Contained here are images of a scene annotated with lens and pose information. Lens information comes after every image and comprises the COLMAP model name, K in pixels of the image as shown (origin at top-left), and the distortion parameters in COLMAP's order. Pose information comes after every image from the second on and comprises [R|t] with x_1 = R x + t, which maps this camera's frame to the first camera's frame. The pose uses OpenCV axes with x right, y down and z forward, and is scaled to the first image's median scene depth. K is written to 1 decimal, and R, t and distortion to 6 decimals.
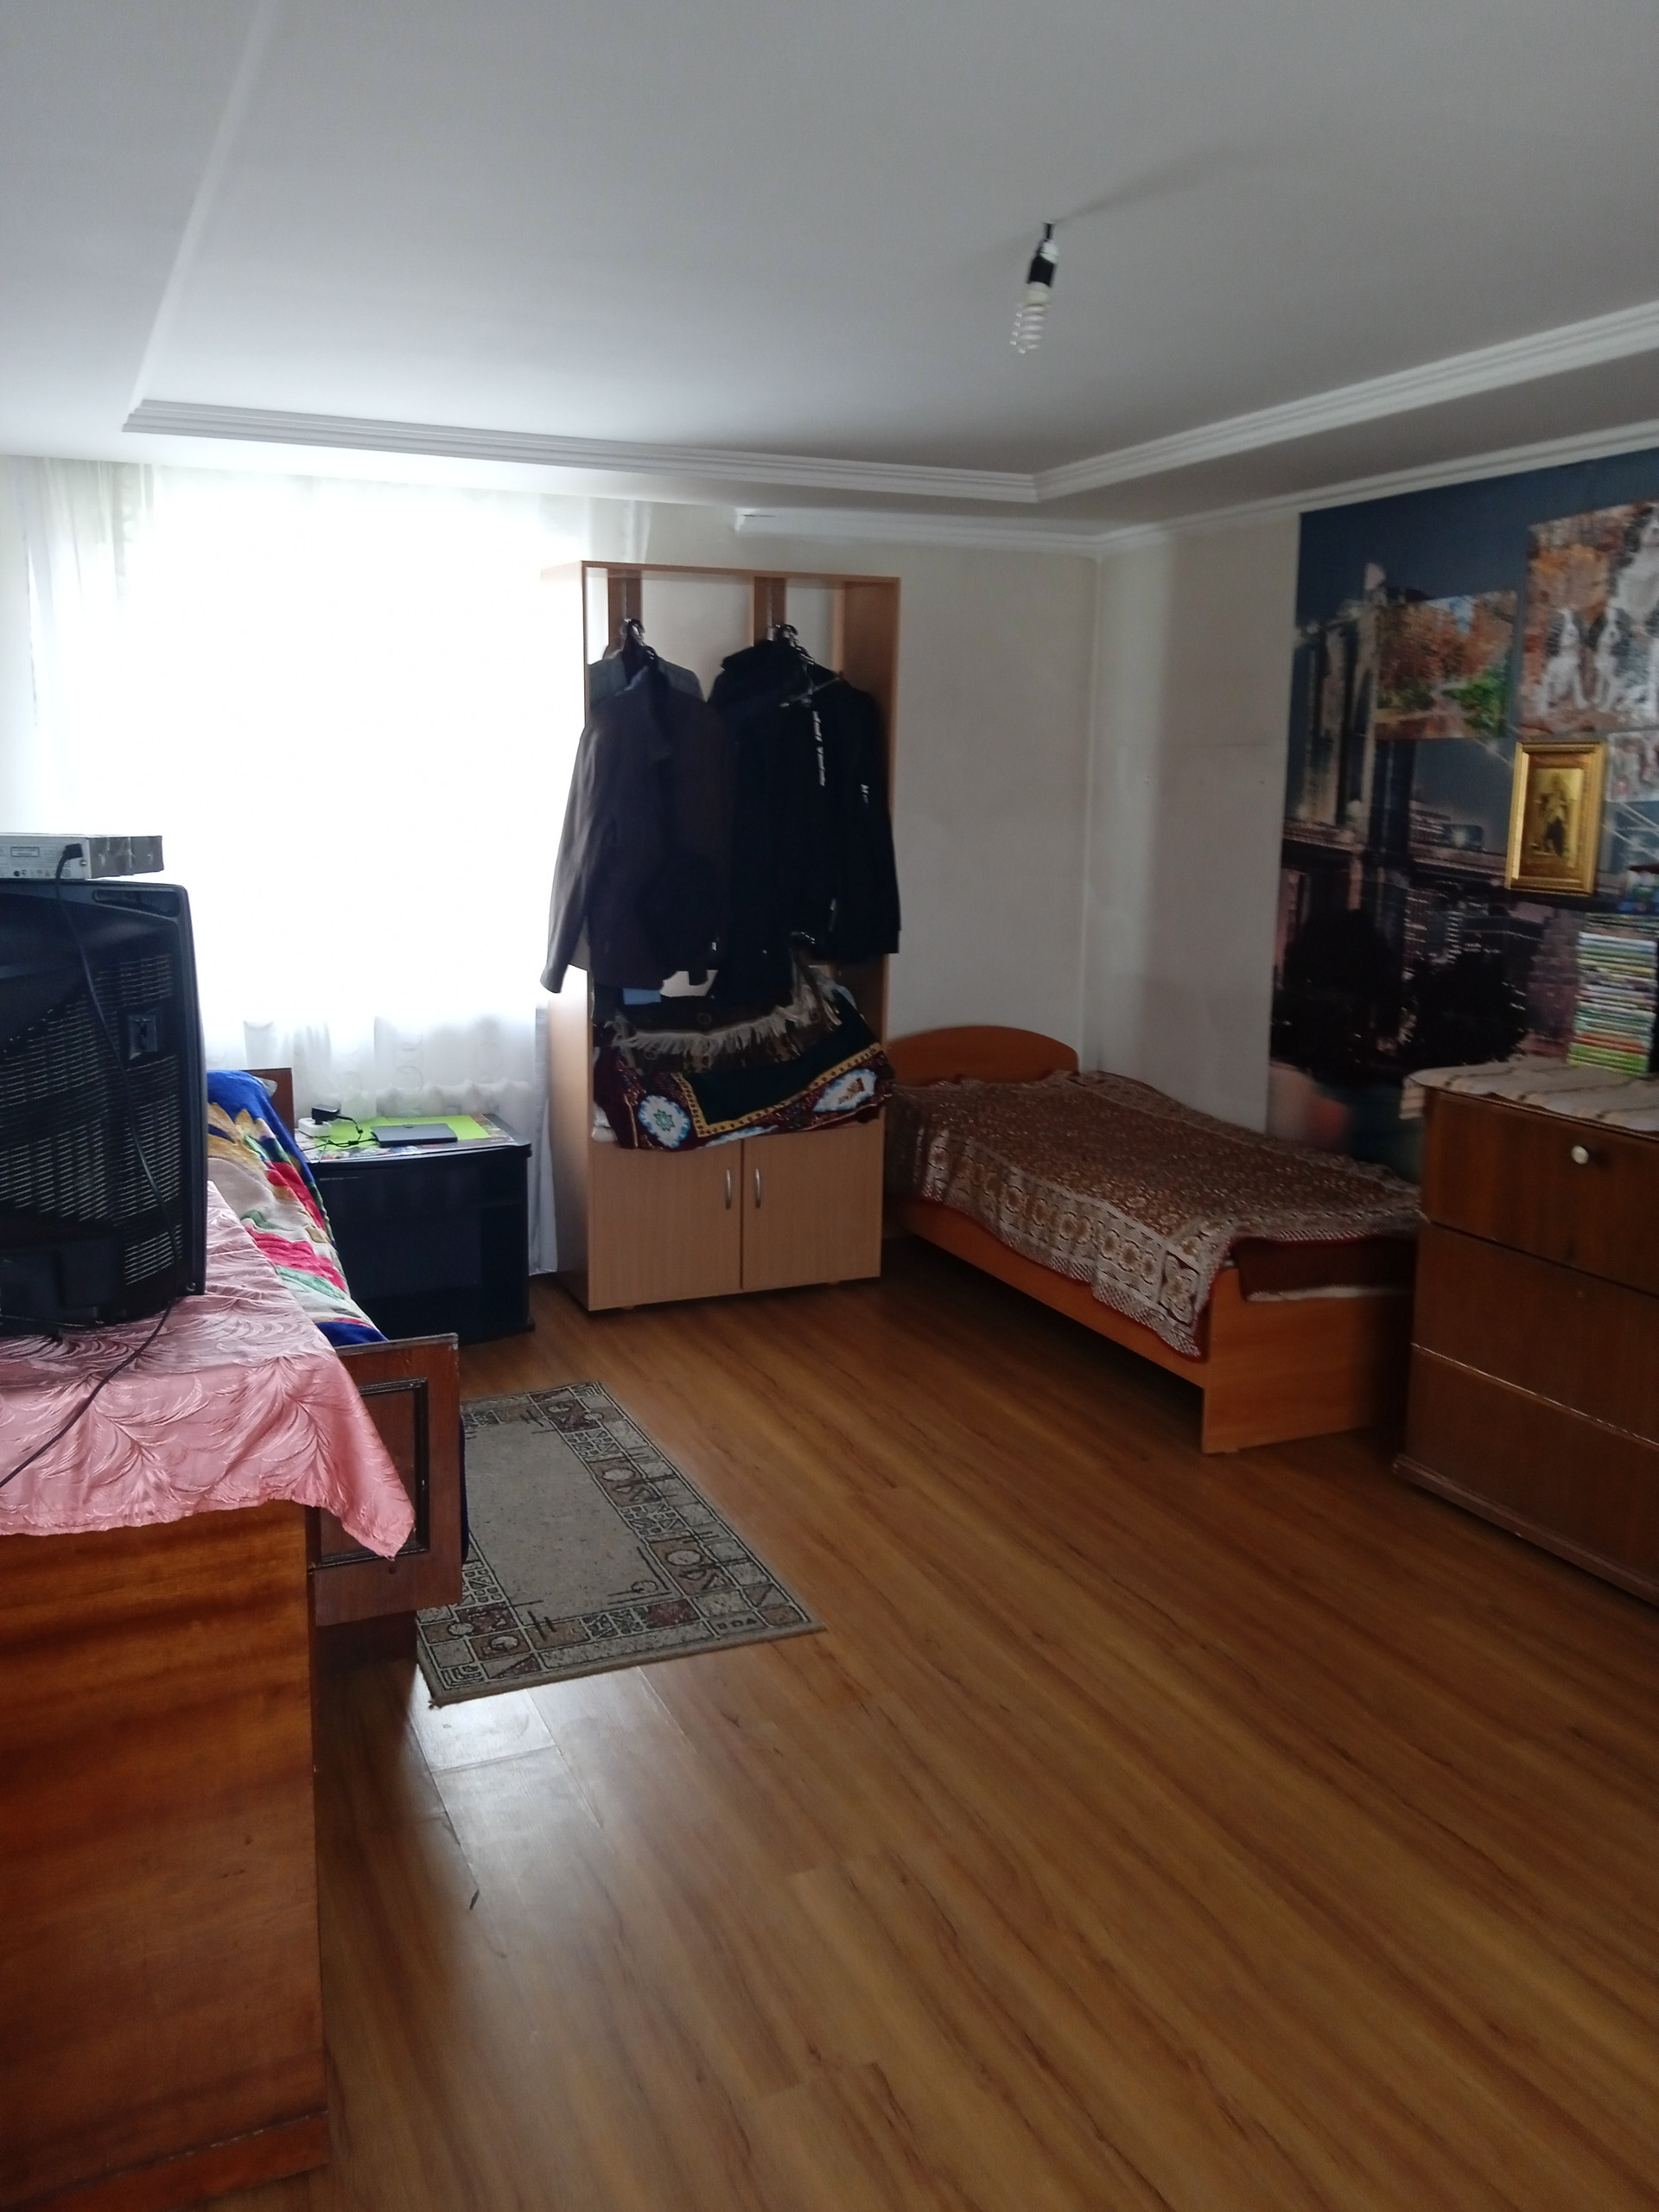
lens RADIAL K [[1818.0, 0, 826.6], [0, 1818.0, 1112.5], [0, 0, 1]] dist [0.047621, -0.074858]
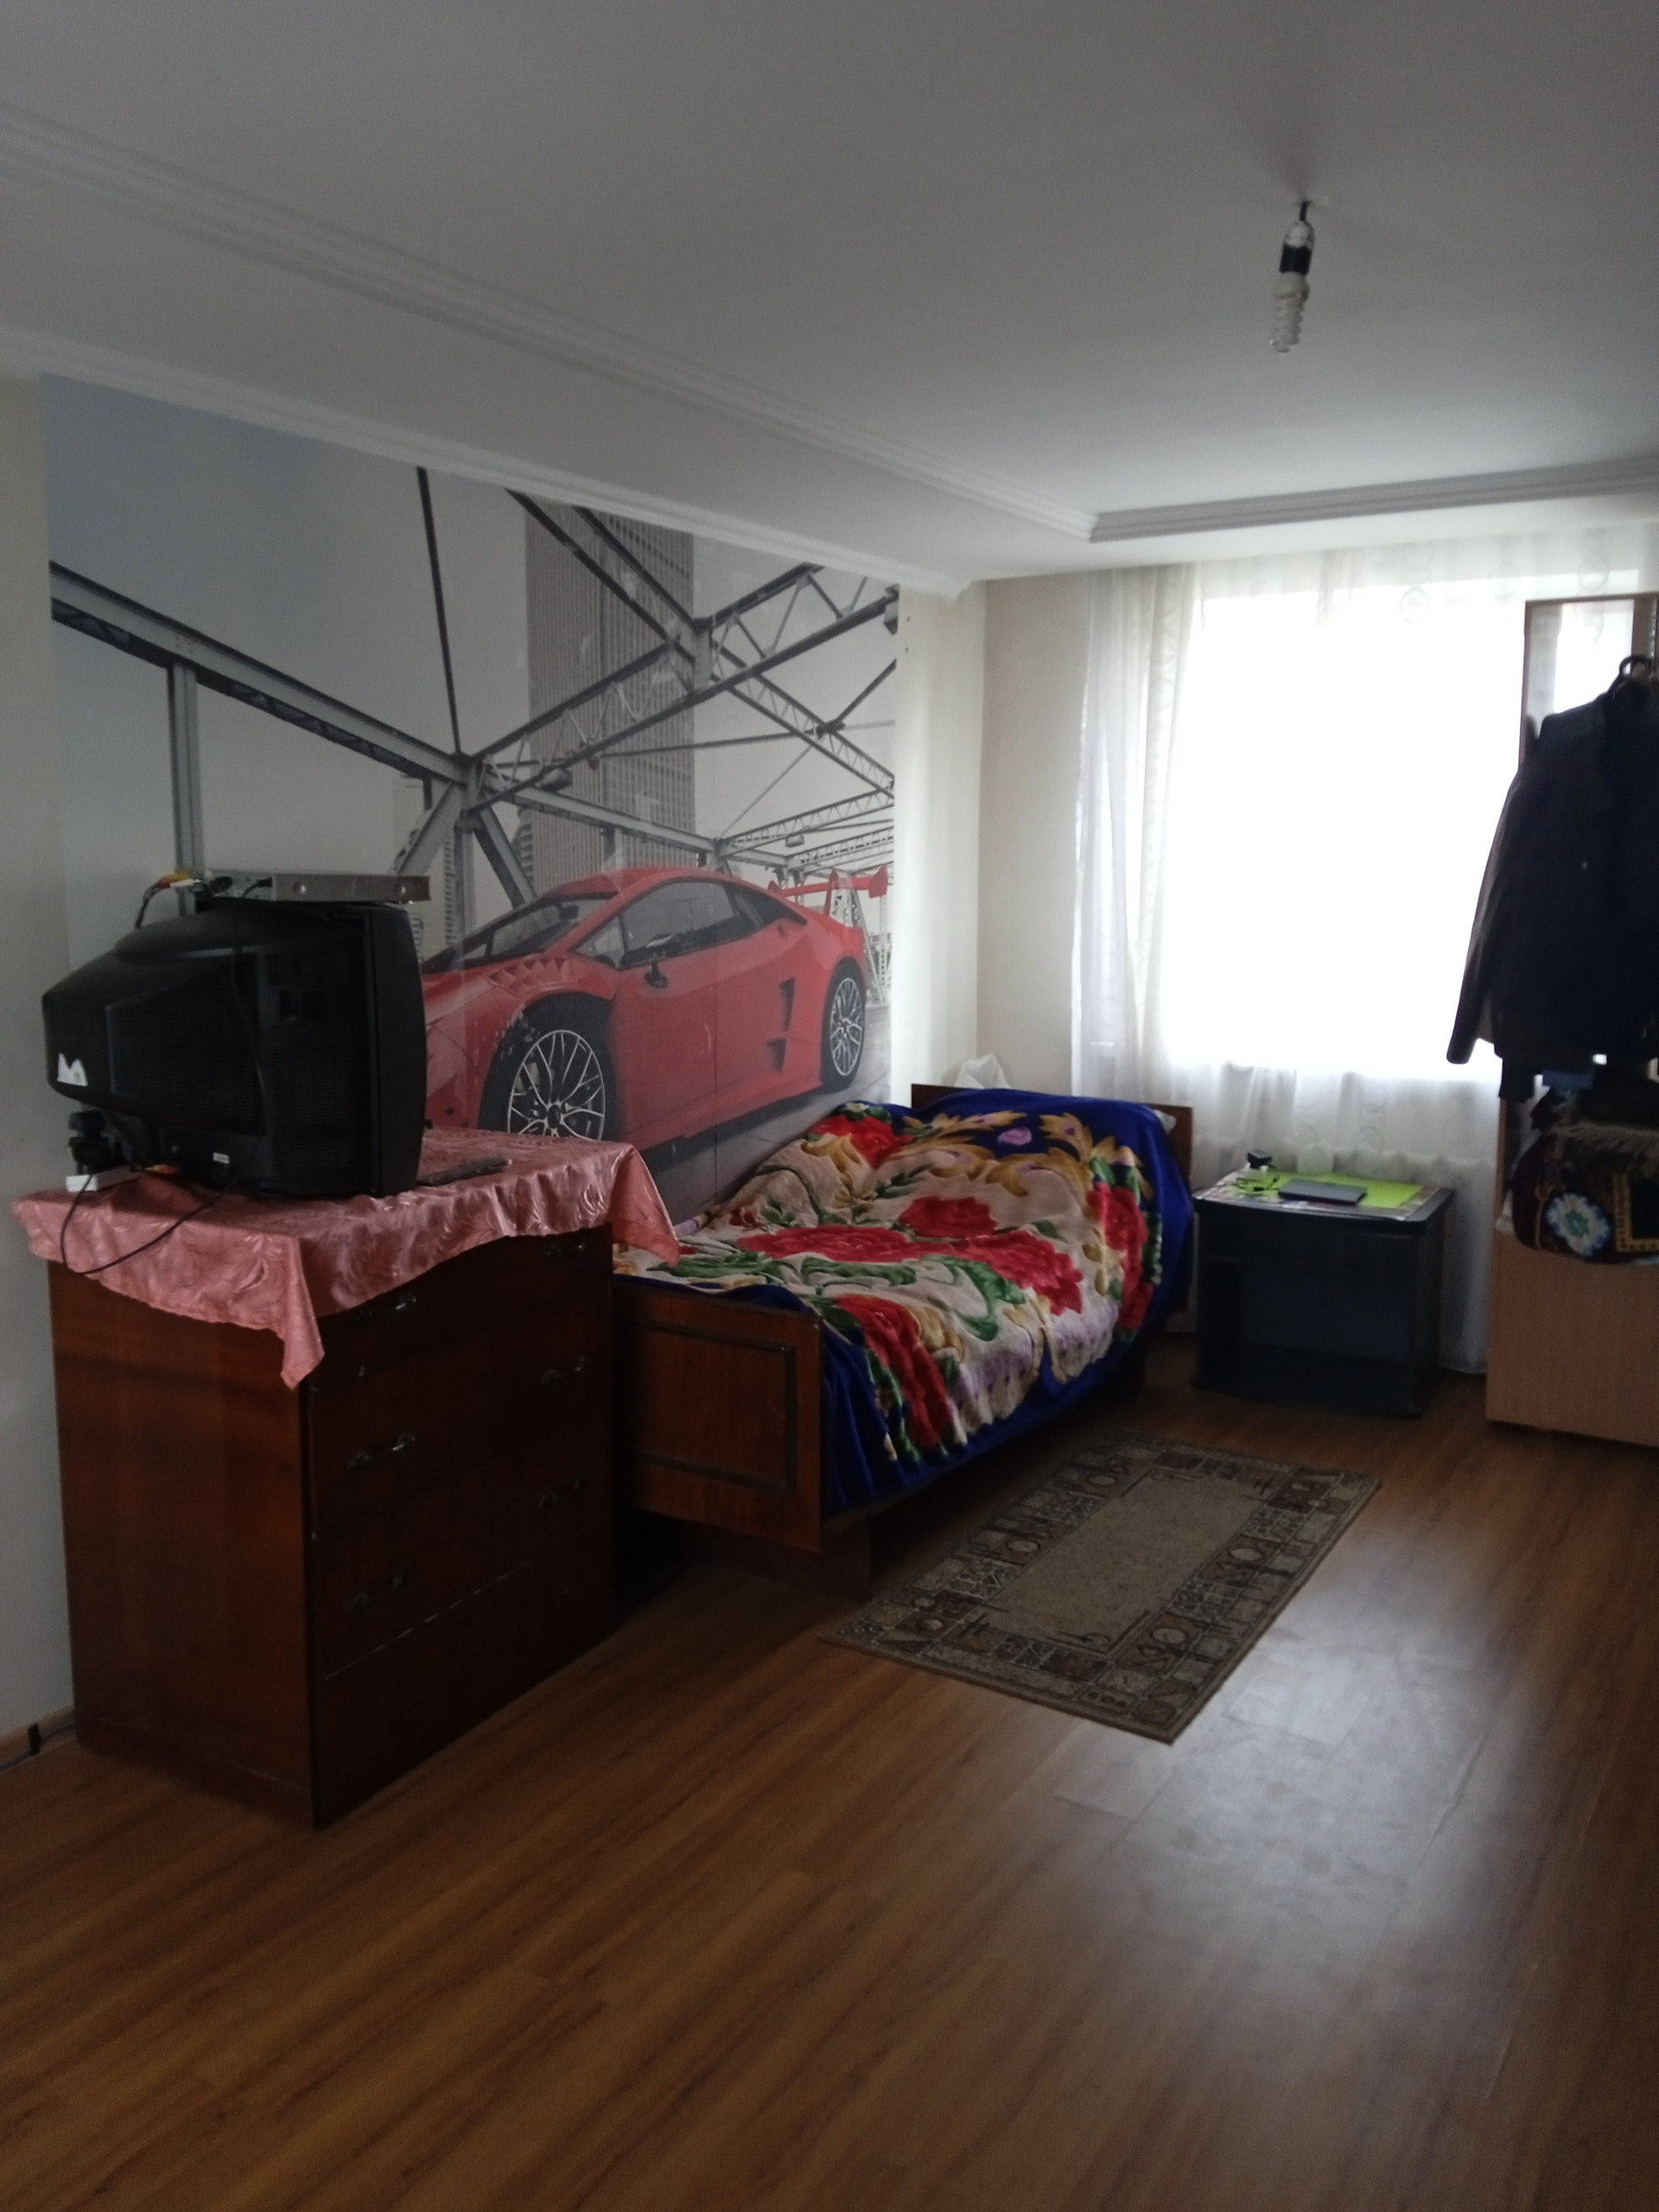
lens RADIAL K [[1818.0, 0, 828.3], [0, 1818.0, 1100.1], [0, 0, 1]] dist [0.047621, -0.074858]
pose [[0.546315, 0.113647, -0.829834, 0.453956], [-0.148775, 0.988164, 0.037386, -0.035062], [0.824261, 0.103034, 0.556757, 0.215528]]
